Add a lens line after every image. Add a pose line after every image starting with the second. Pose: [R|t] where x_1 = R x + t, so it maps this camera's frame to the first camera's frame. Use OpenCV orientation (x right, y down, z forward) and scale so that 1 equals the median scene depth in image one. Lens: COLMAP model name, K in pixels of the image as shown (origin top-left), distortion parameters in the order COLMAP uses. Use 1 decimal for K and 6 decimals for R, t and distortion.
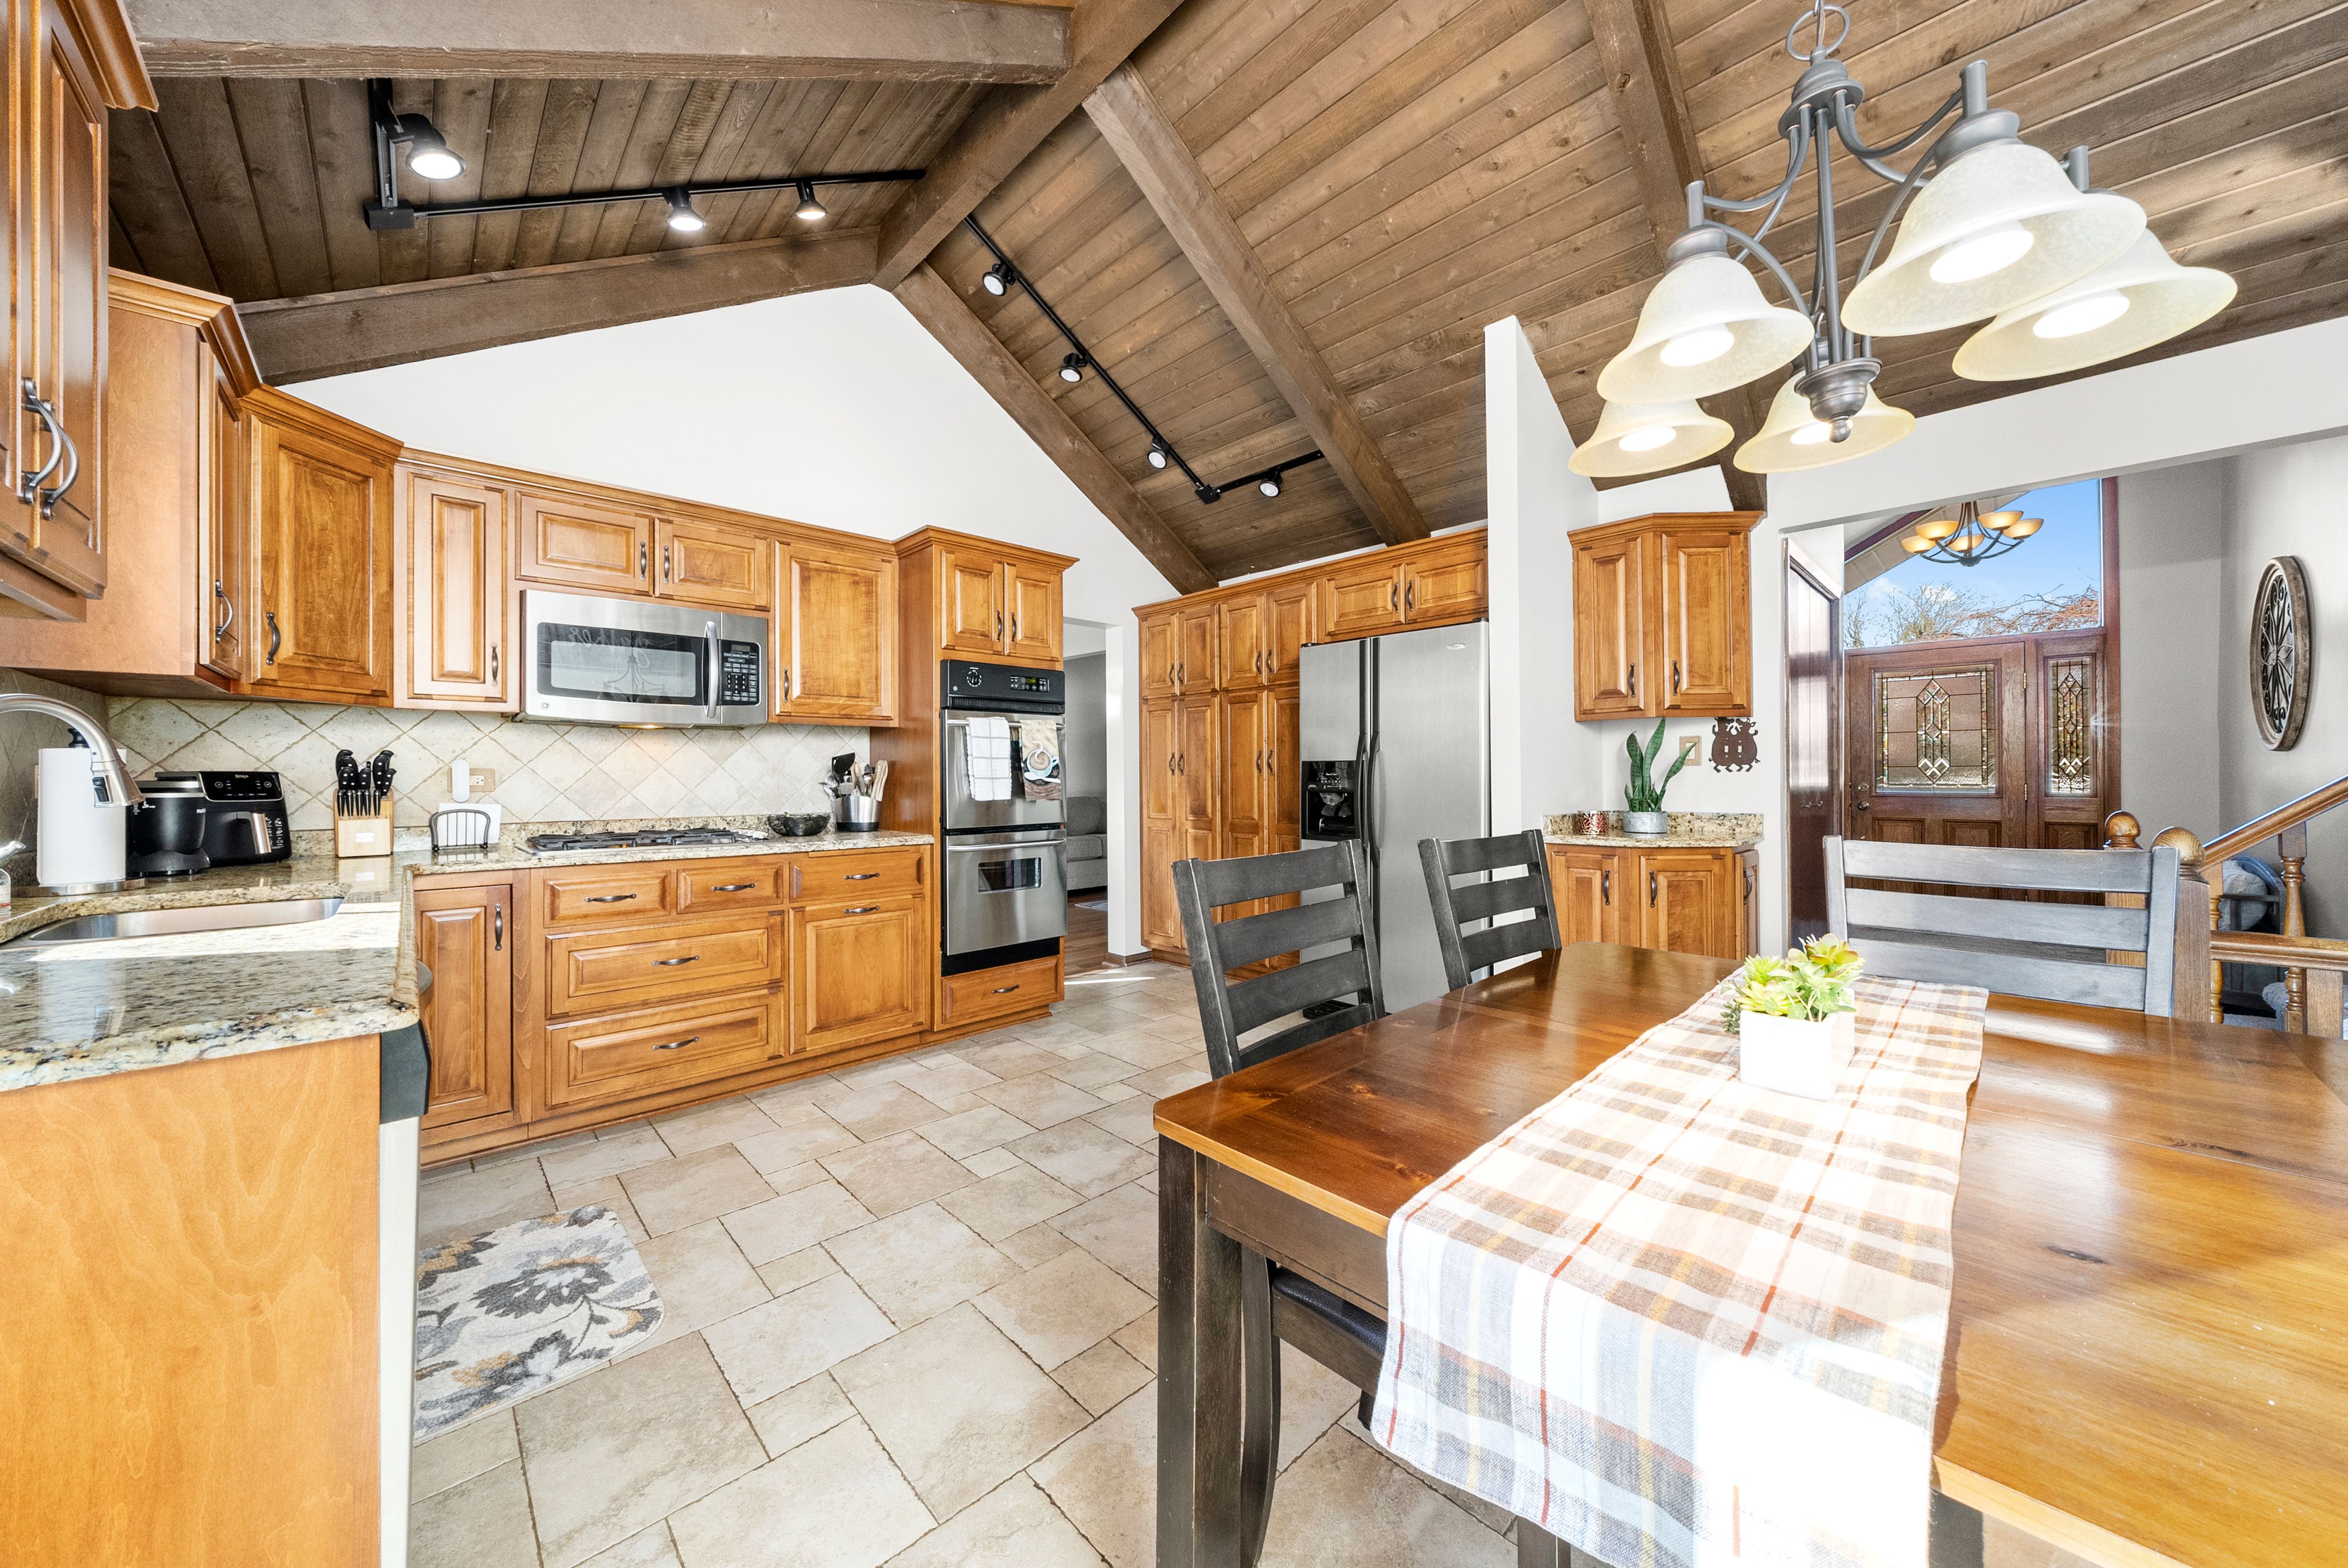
lens RADIAL K [[818.5, 0, 1167.7], [0, 818.5, 780.6], [0, 0, 1]] dist [-0.000272, 0.000047]
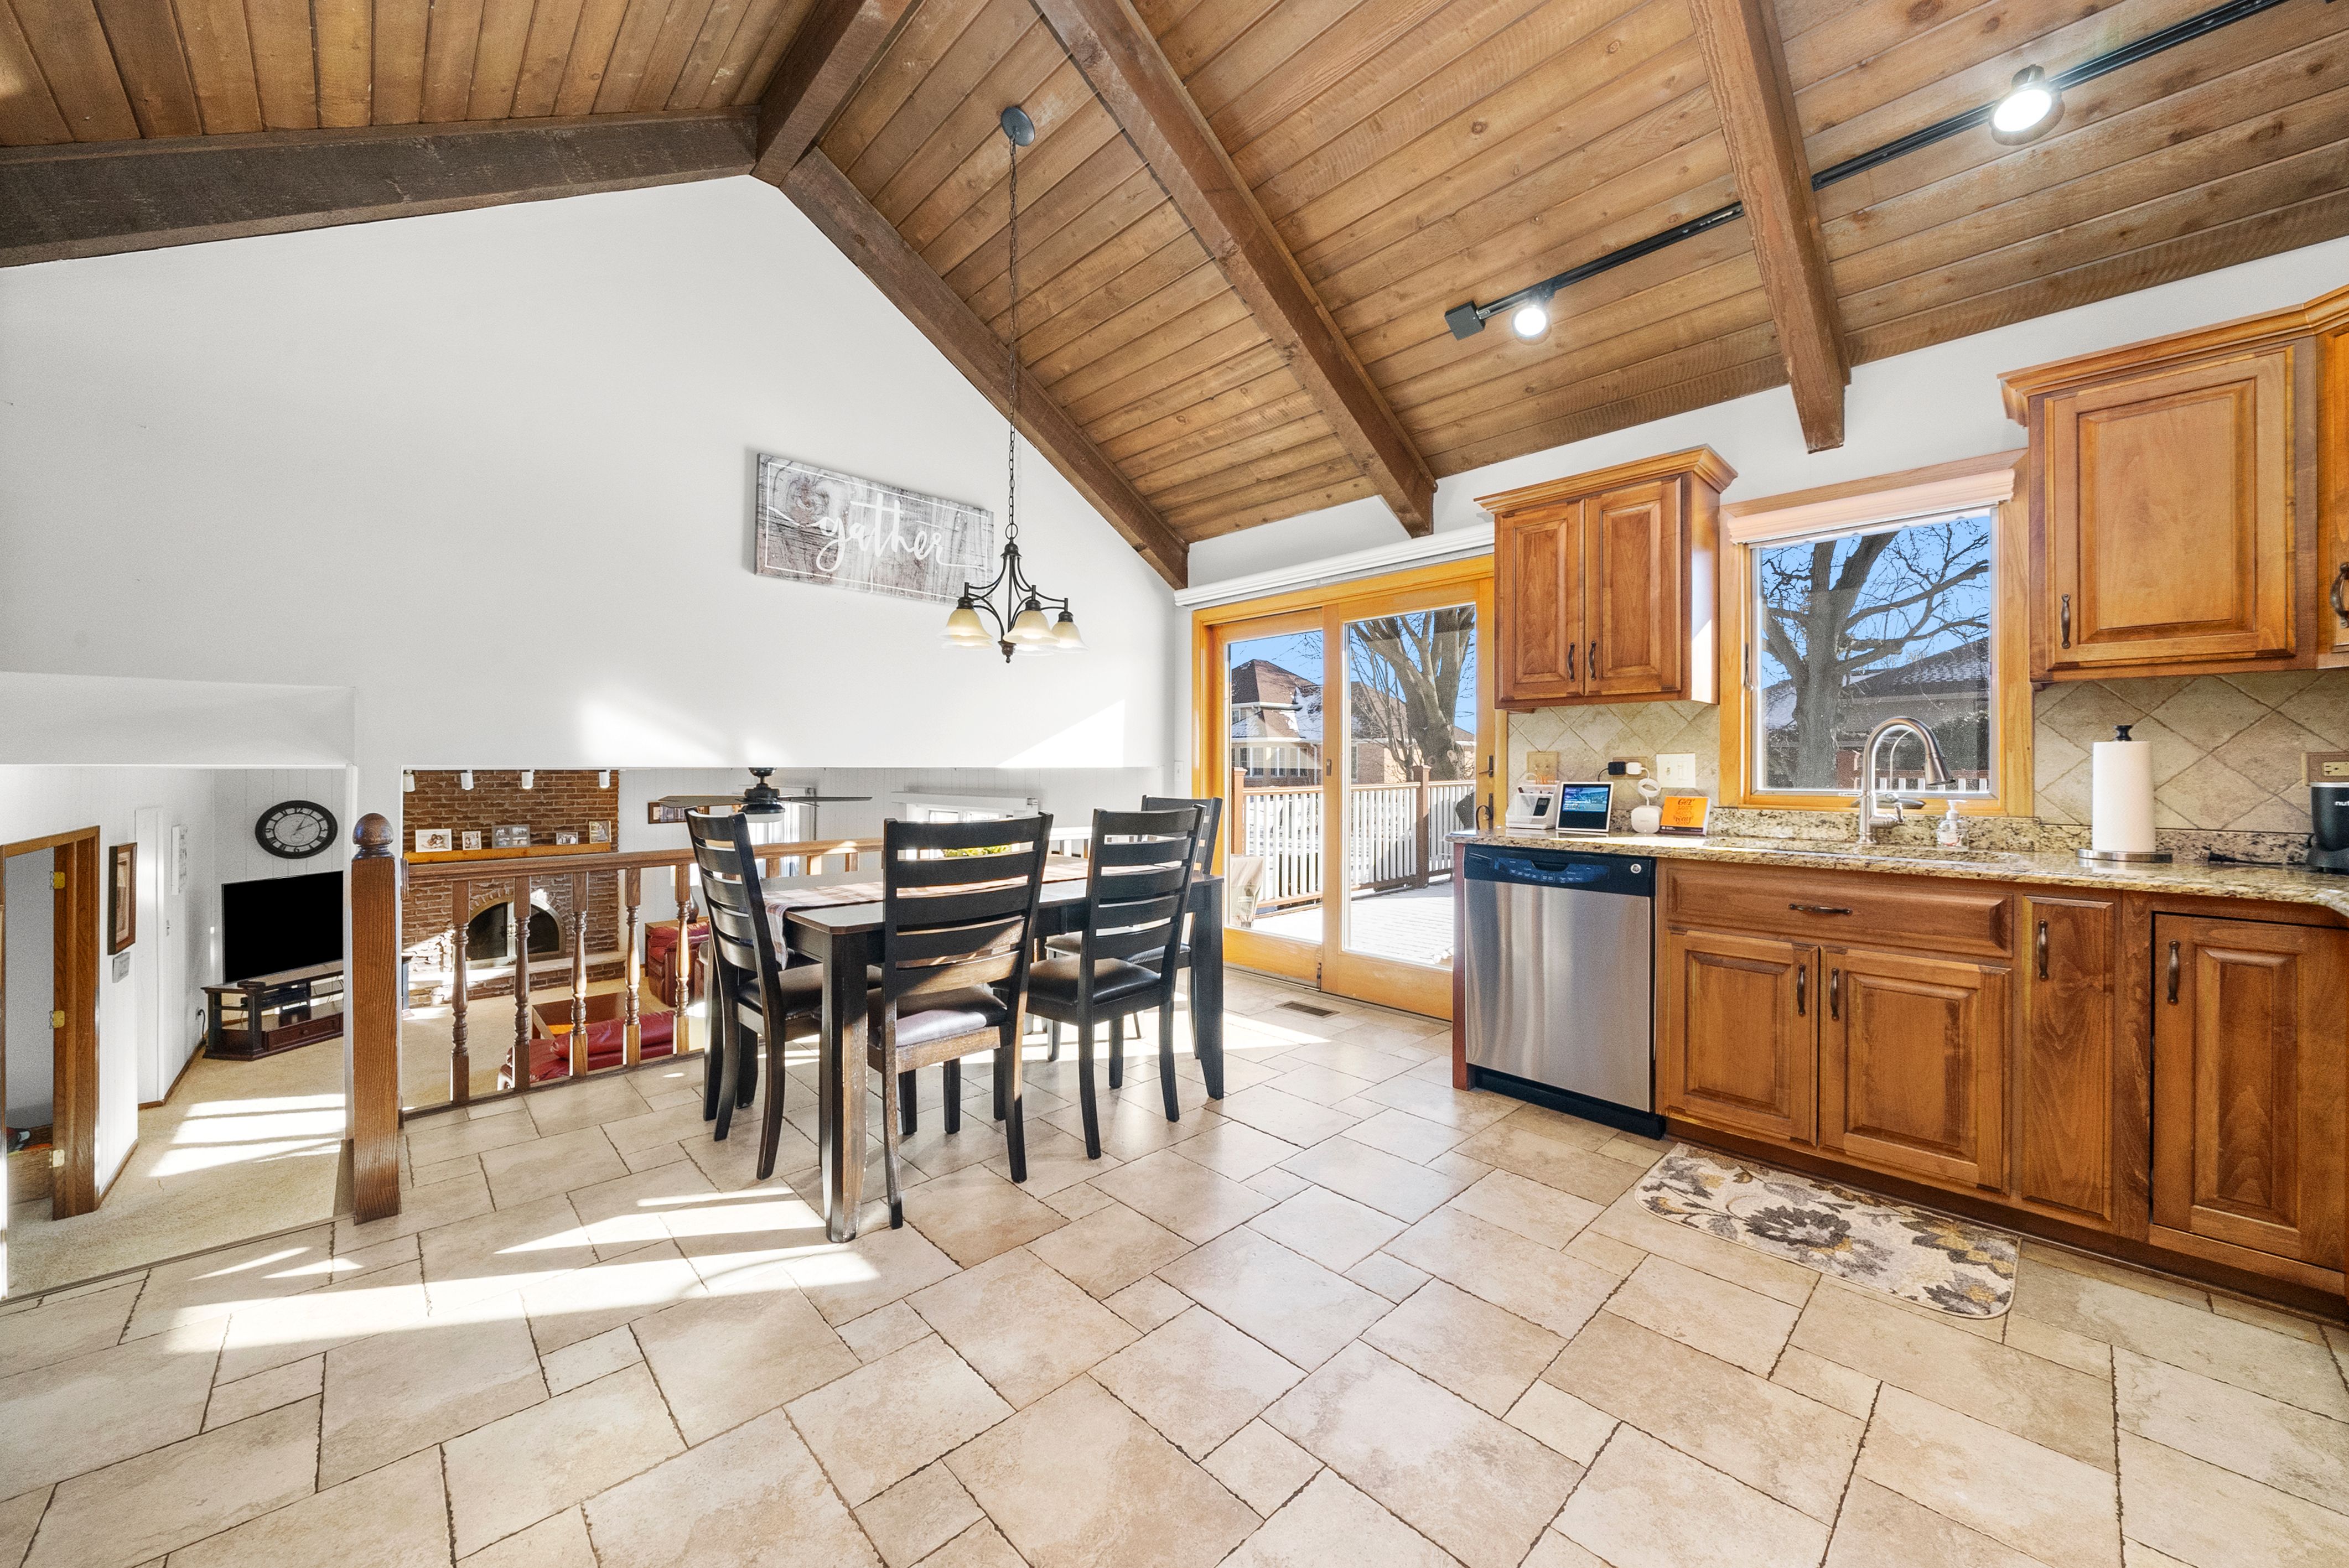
lens RADIAL K [[863.4, 0, 1190.4], [0, 863.4, 772.1], [0, 0, 1]] dist [-0.005011, -0.000071]
pose [[-0.999893, 0.006027, -0.013359, 0.060055], [0.005898, 0.999936, 0.009701, -0.011243], [0.013416, 0.009621, -0.999864, 1.657596]]
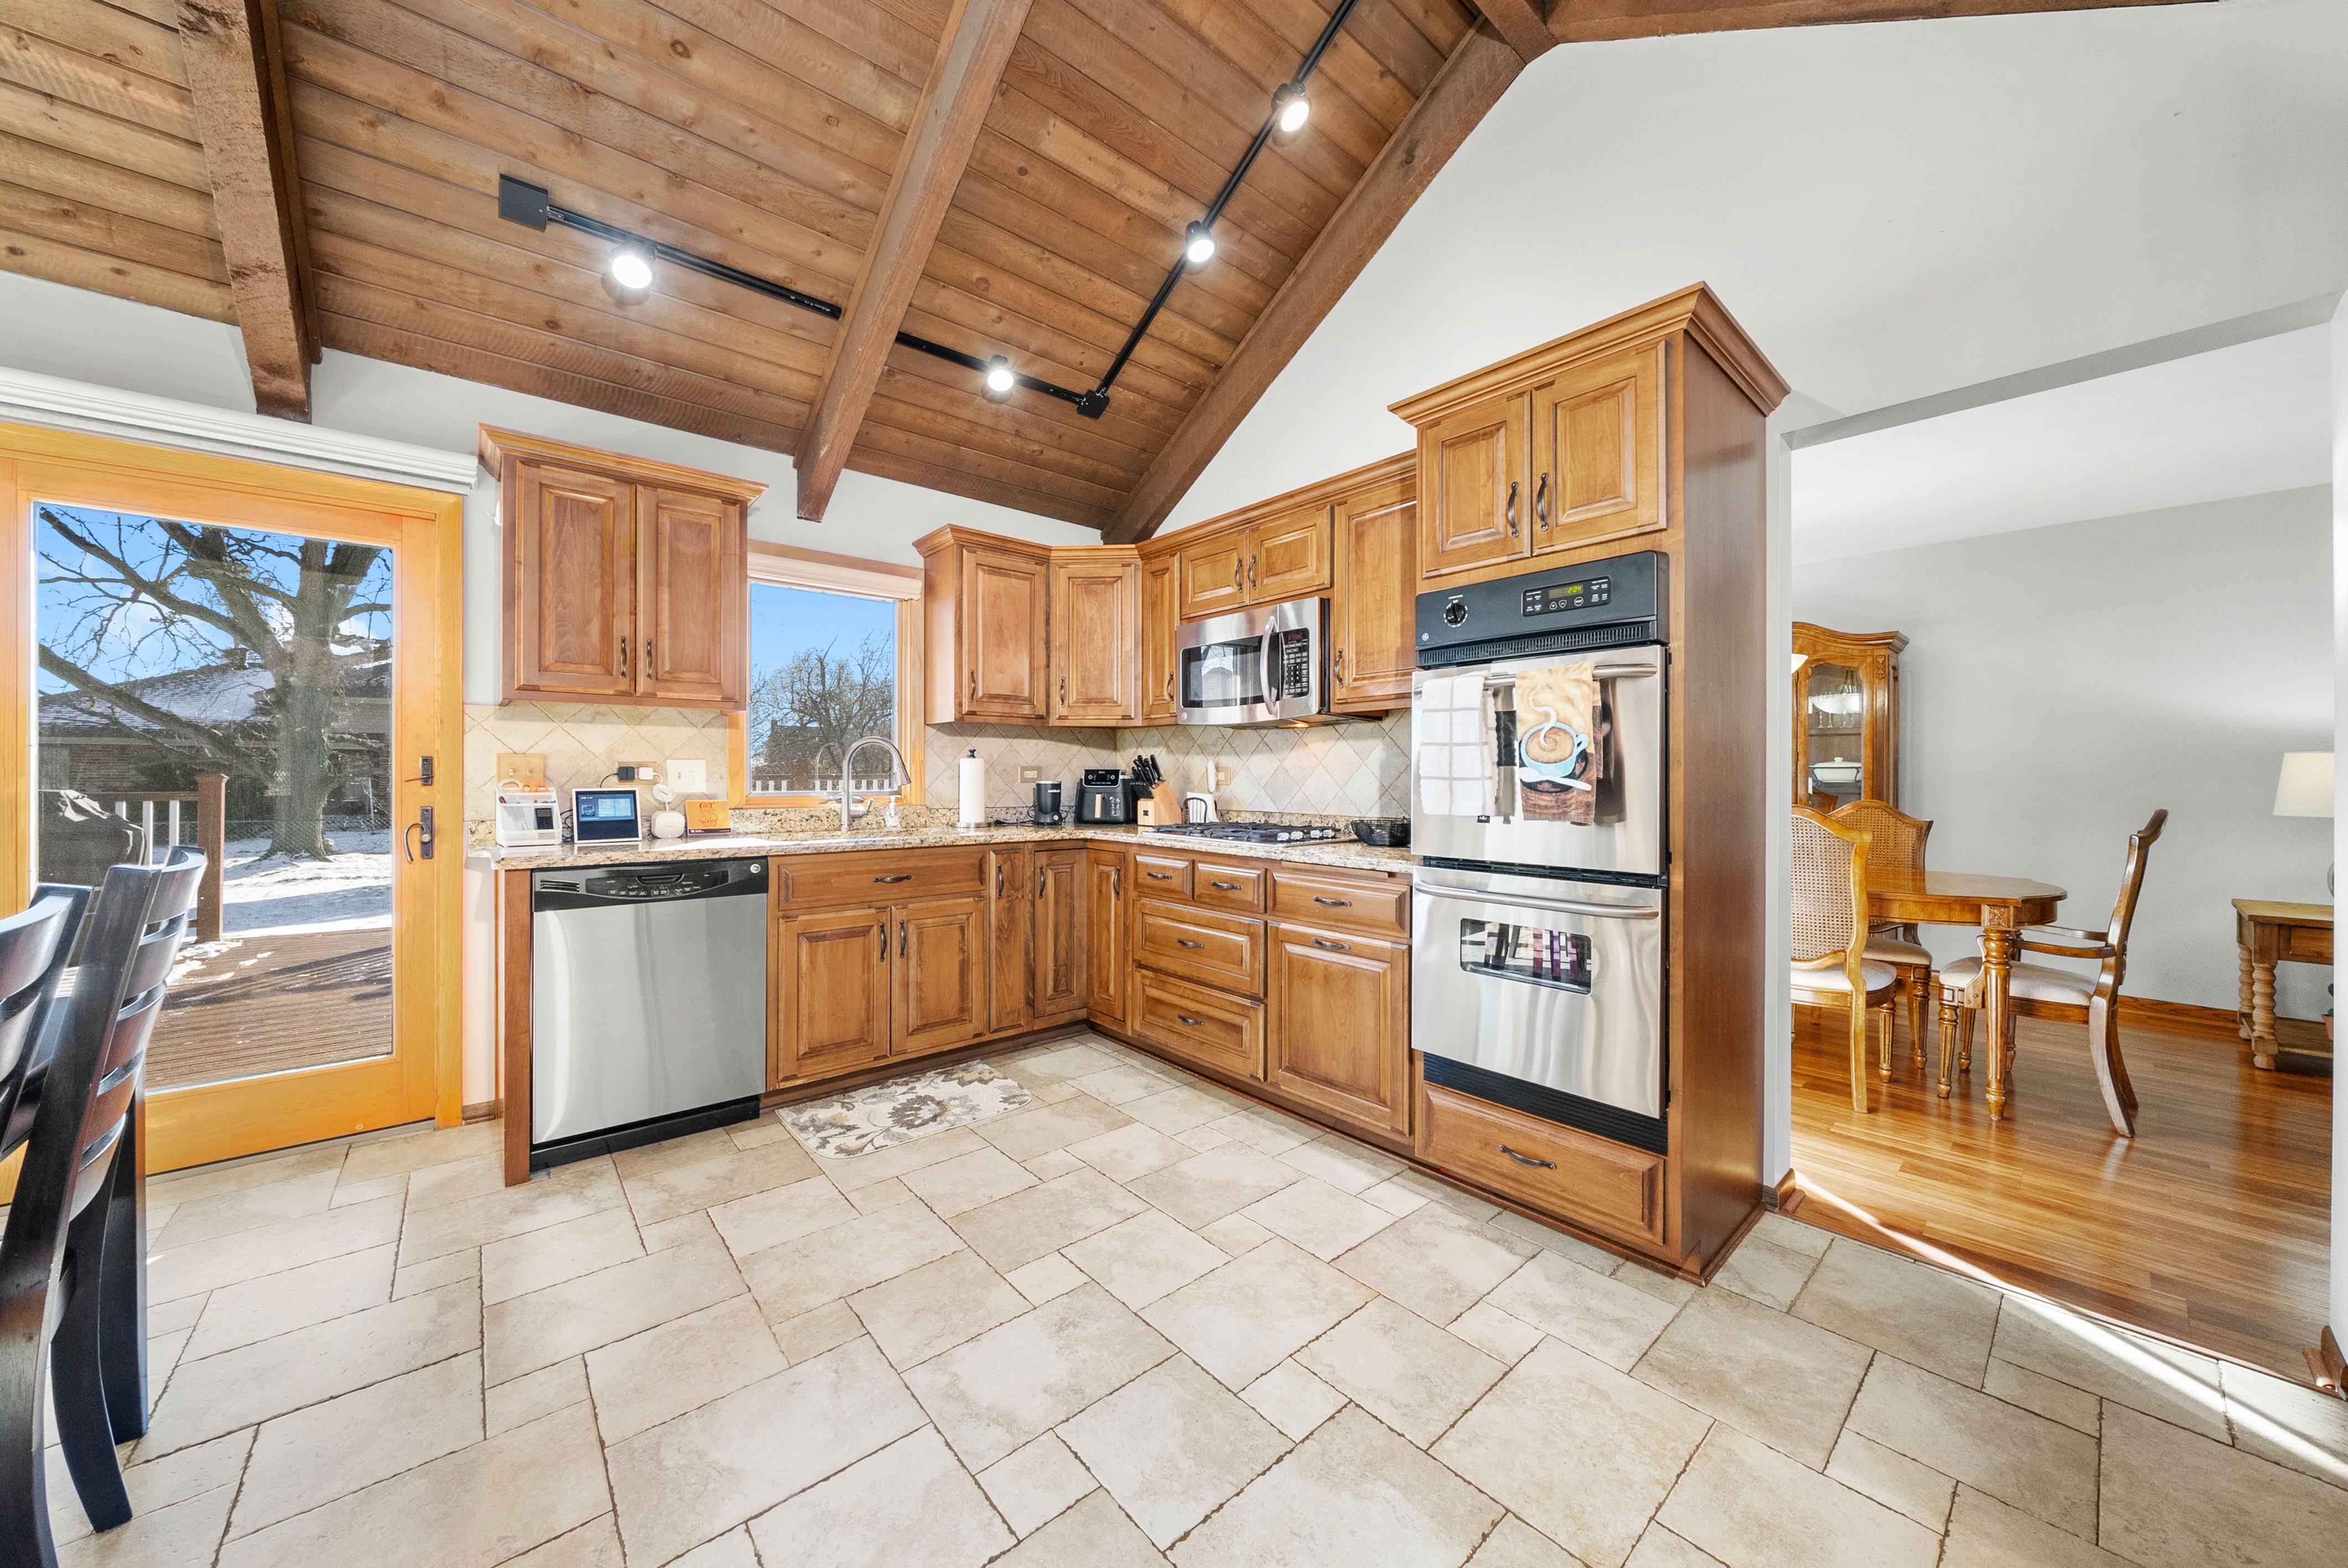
lens RADIAL K [[818.5, 0, 1167.7], [0, 818.5, 780.6], [0, 0, 1]] dist [-0.000272, 0.000047]
pose [[-0.050542, 0.012764, -0.998640, 0.552982], [-0.006477, 0.999893, 0.013107, -0.010723], [0.998701, 0.007130, -0.050454, 1.179555]]
